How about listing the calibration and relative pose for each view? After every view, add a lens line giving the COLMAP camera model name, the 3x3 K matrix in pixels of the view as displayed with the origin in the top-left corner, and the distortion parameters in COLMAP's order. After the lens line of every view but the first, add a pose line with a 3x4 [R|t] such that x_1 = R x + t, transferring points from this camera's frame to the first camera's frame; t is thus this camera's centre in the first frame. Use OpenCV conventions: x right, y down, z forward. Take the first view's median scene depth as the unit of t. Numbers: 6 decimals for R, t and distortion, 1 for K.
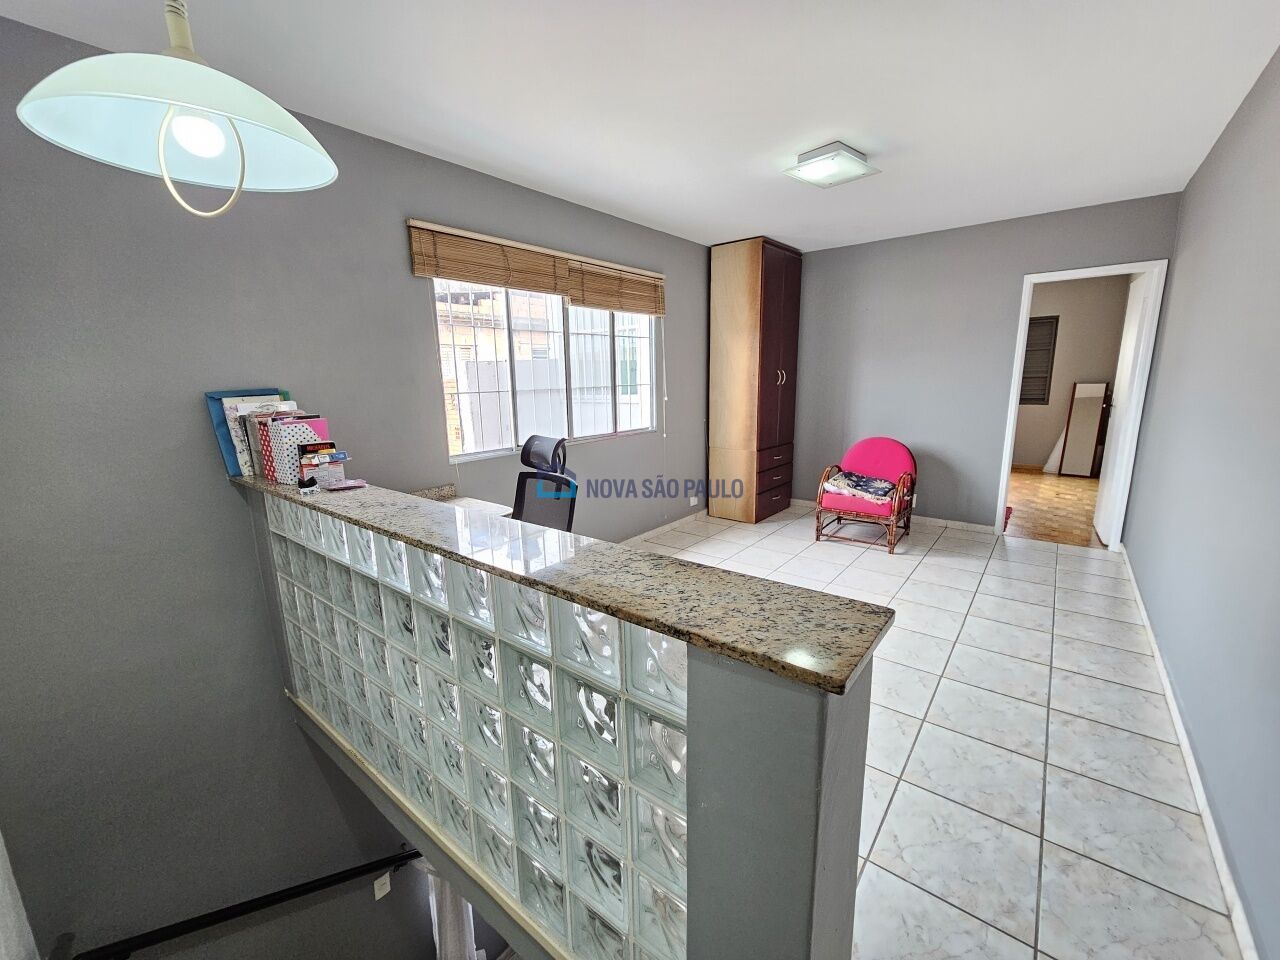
lens RADIAL K [[518.1, 0, 642.4], [0, 518.1, 481.9], [0, 0, 1]] dist [-0.000513, 0.000161]
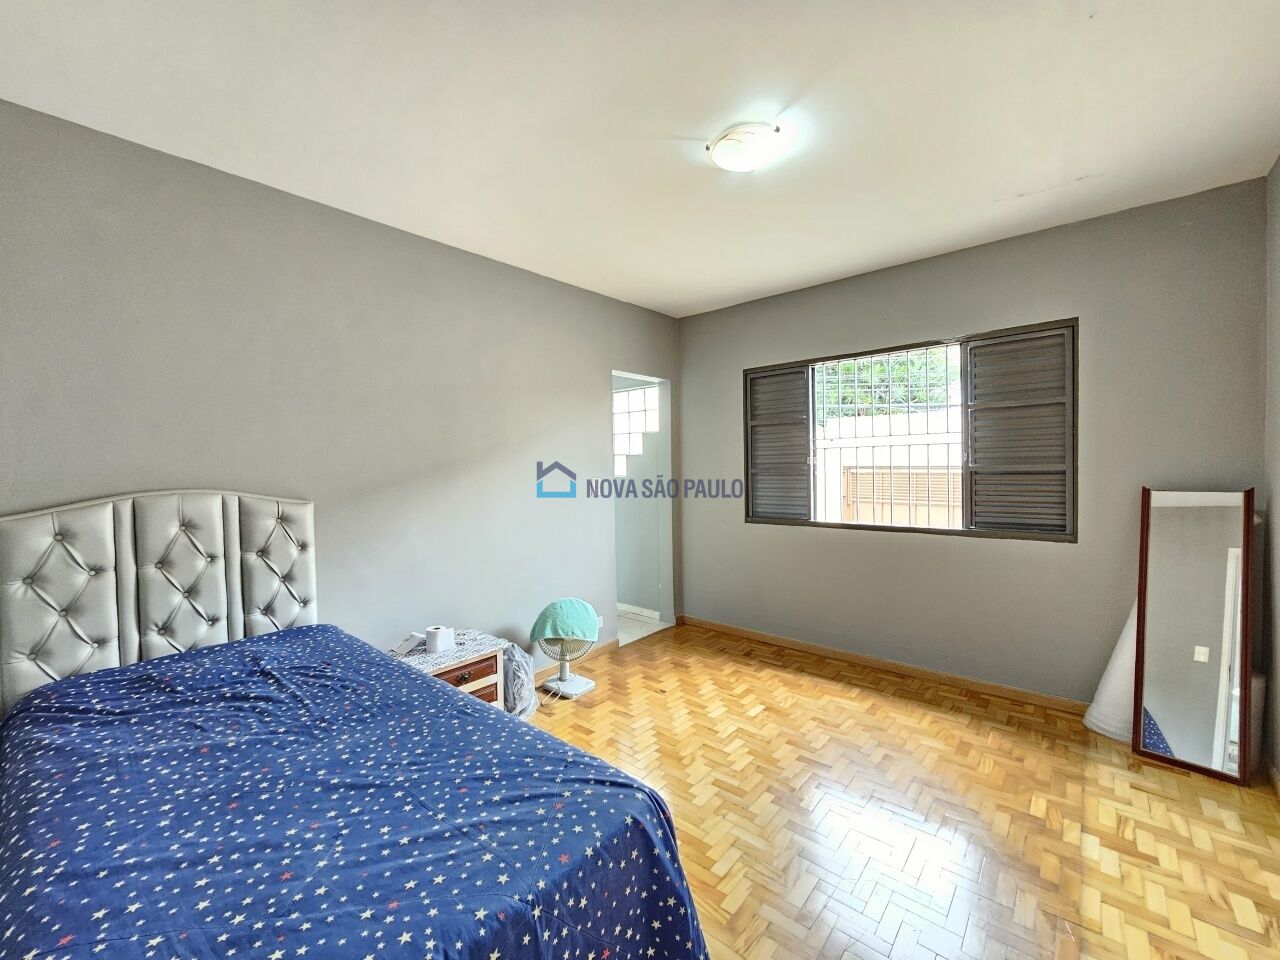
lens RADIAL K [[518.1, 0, 633.9], [0, 518.1, 481.7], [0, 0, 1]] dist [-0.000513, 0.000161]
pose [[0.997915, 0.001963, -0.064508, 0.486916], [-0.012524, 0.986426, -0.163731, -0.129163], [0.063311, 0.164197, 0.984394, 0.603477]]
